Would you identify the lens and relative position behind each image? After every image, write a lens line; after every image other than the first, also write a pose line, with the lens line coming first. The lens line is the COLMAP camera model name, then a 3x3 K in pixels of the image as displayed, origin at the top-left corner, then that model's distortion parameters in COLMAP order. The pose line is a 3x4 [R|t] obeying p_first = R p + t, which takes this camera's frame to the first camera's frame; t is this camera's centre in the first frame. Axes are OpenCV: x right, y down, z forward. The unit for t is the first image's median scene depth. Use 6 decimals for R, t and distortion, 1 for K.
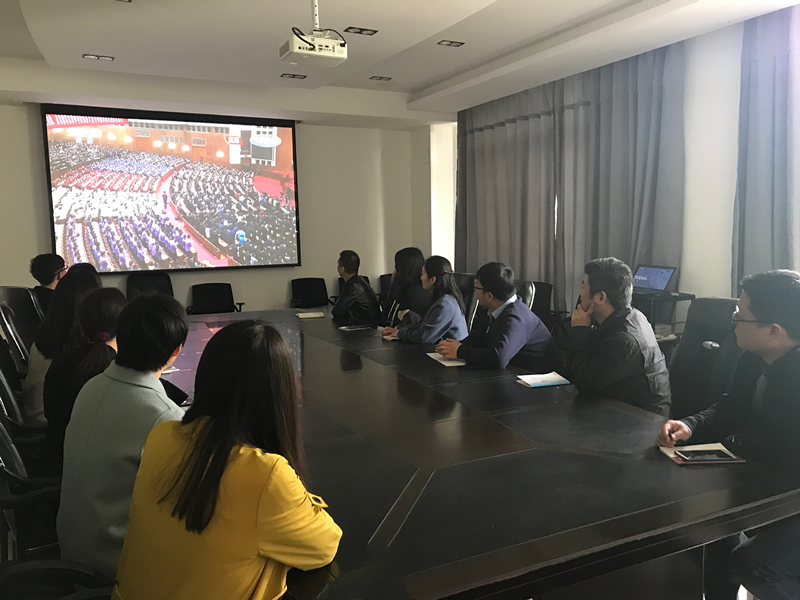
lens RADIAL K [[665.9, 0, 394.5], [0, 665.9, 299.6], [0, 0, 1]] dist [0.114219, -0.020179]
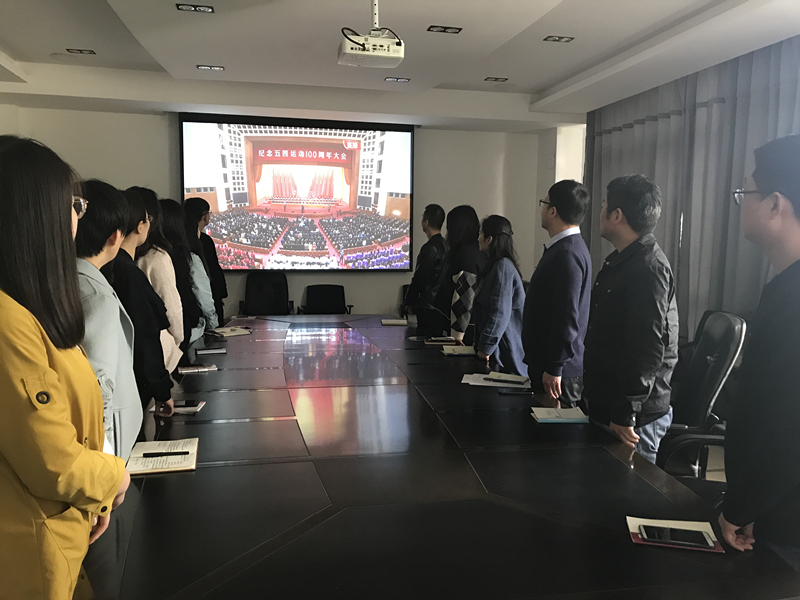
lens RADIAL K [[665.9, 0, 402.4], [0, 665.9, 301.8], [0, 0, 1]] dist [0.114219, -0.020179]
pose [[0.964729, 0.062309, -0.255765, 0.125366], [-0.063567, 0.997972, 0.003354, -0.010438], [0.255455, 0.013023, 0.966733, 0.052752]]
